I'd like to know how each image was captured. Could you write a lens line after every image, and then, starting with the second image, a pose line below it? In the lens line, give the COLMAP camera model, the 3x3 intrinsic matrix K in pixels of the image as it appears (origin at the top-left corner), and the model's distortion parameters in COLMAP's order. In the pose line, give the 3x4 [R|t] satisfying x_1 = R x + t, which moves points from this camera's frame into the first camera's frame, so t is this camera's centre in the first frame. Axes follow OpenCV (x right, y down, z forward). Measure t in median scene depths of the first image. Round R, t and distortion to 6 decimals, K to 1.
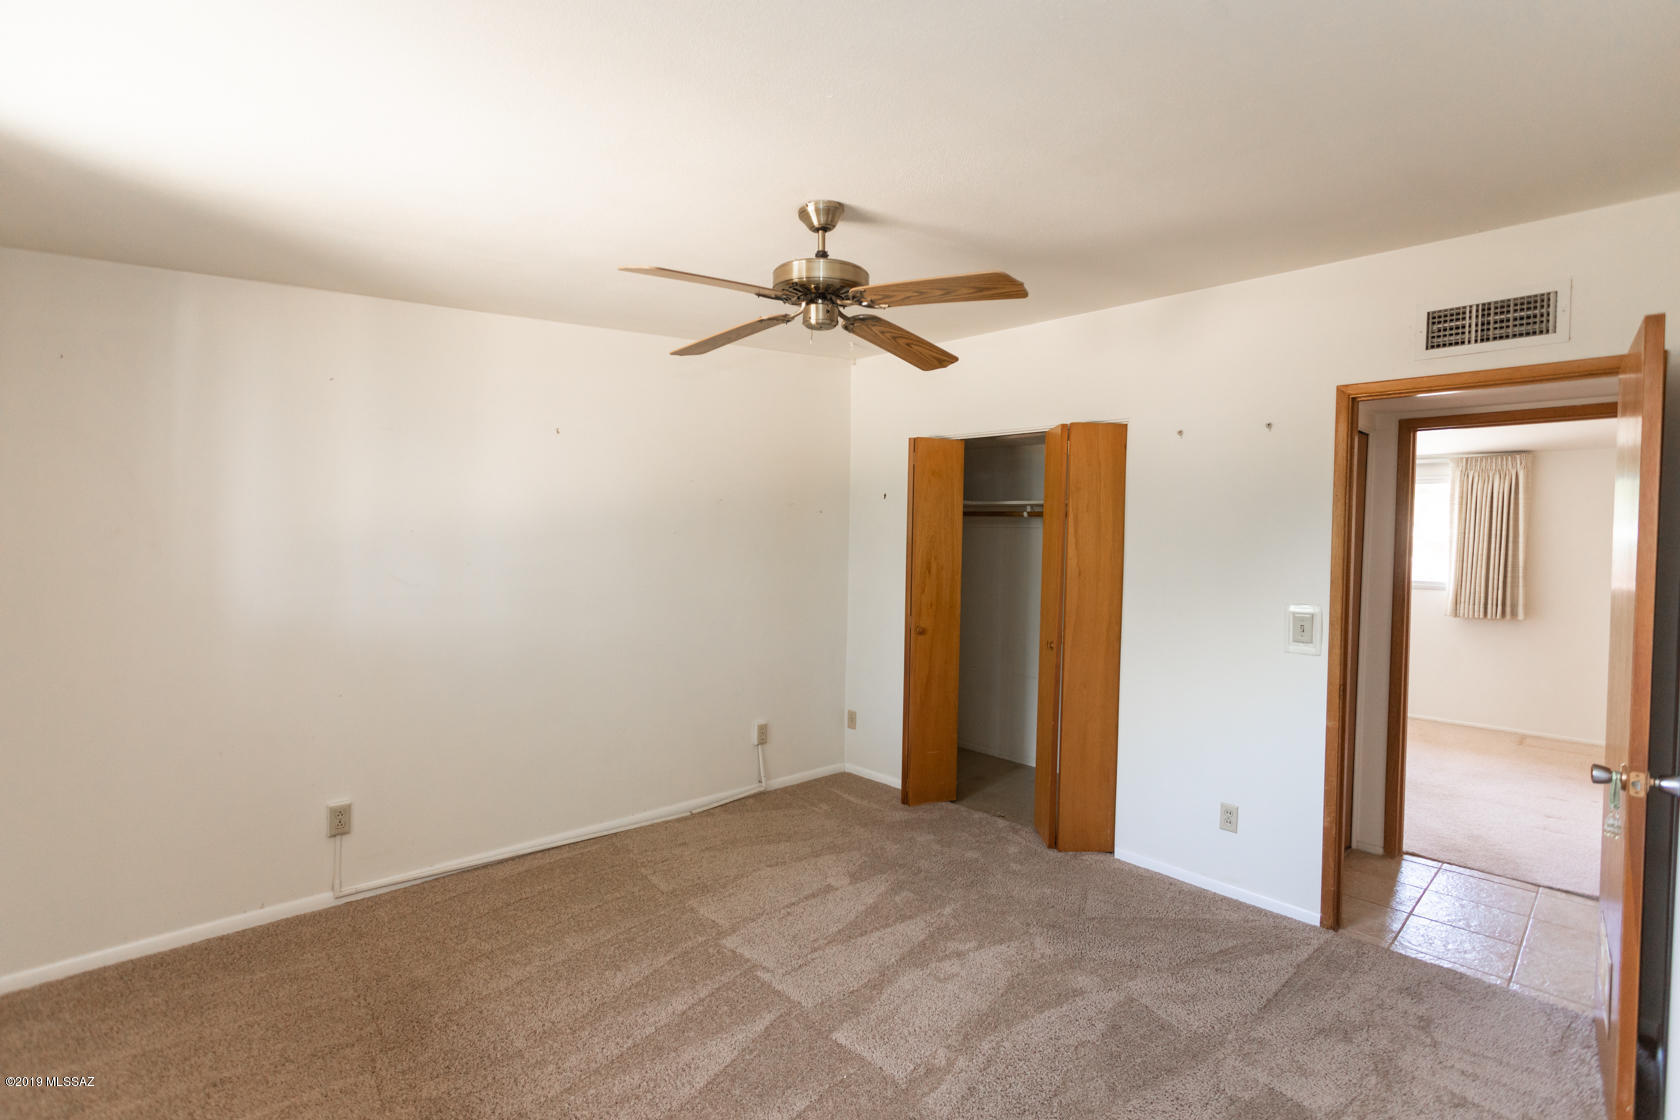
lens RADIAL K [[782.4, 0, 831.6], [0, 782.4, 556.5], [0, 0, 1]] dist [0.002438, 0.000828]
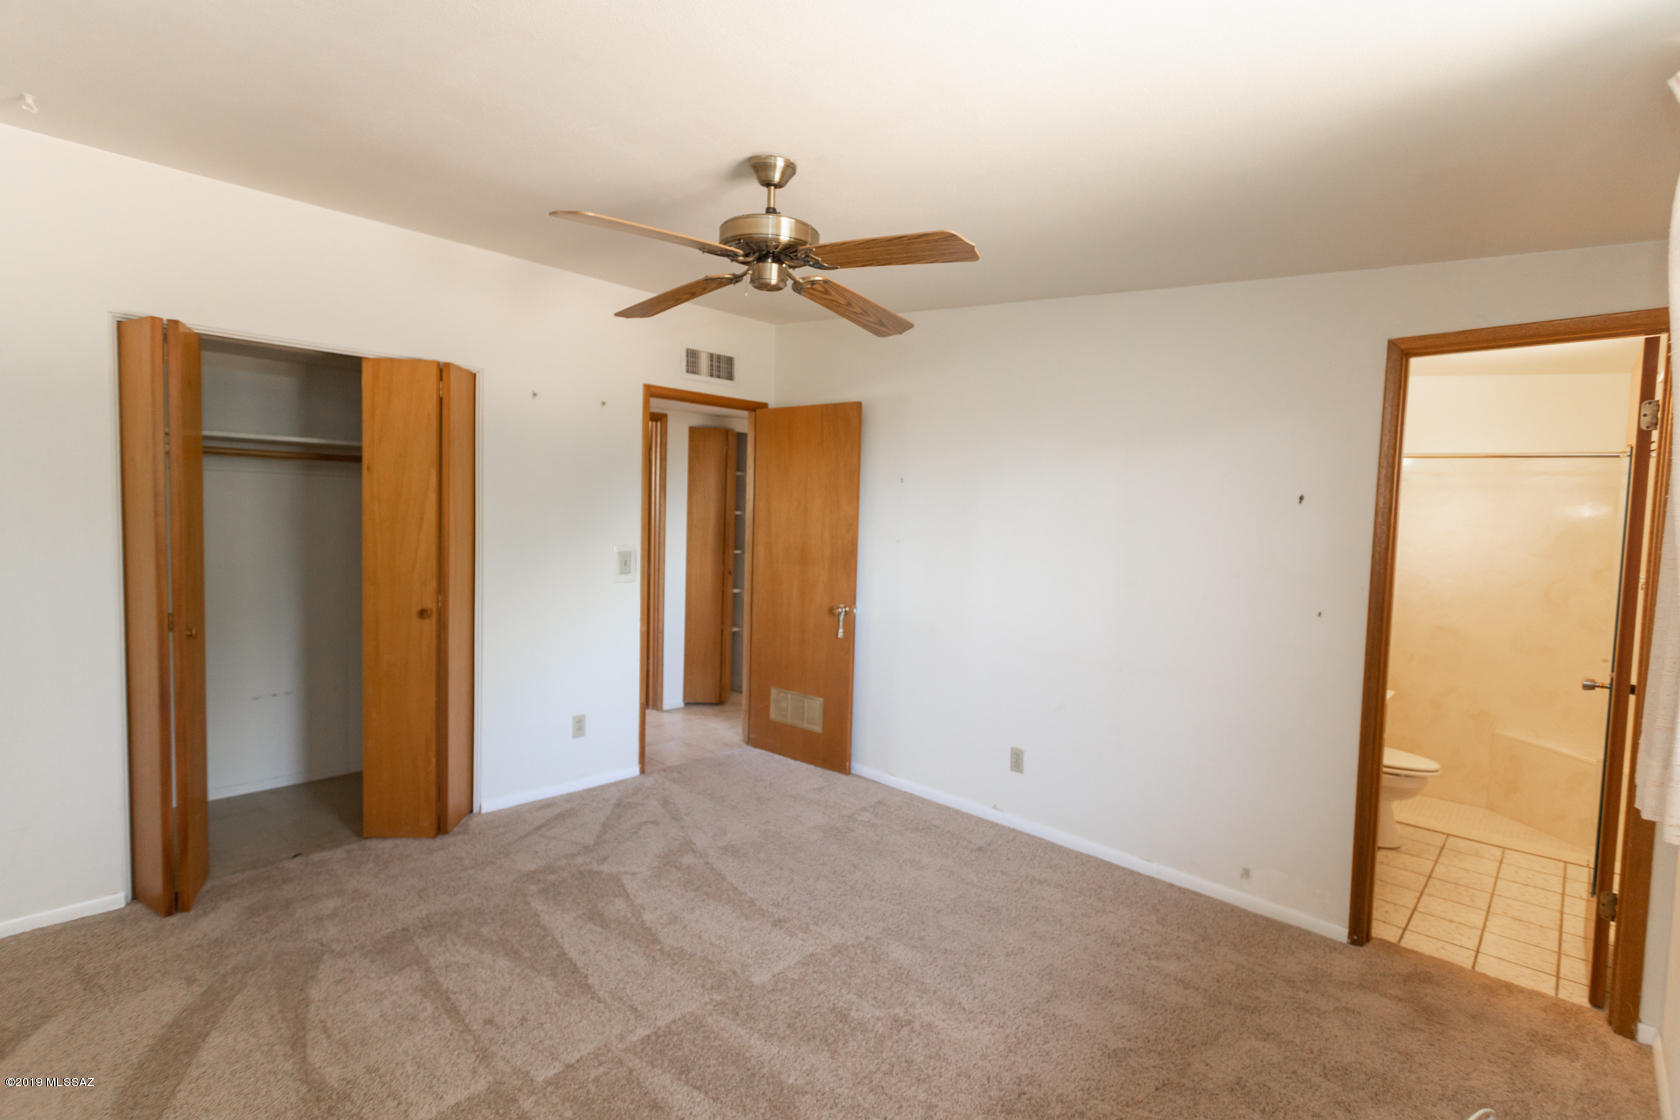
lens RADIAL K [[782.4, 0, 831.2], [0, 782.4, 556.8], [0, 0, 1]] dist [0.002438, 0.000828]
pose [[-0.030493, -0.083123, 0.996073, -0.731881], [-0.000242, 0.996537, 0.083155, -0.029390], [-0.999535, 0.002294, -0.030408, 0.690327]]
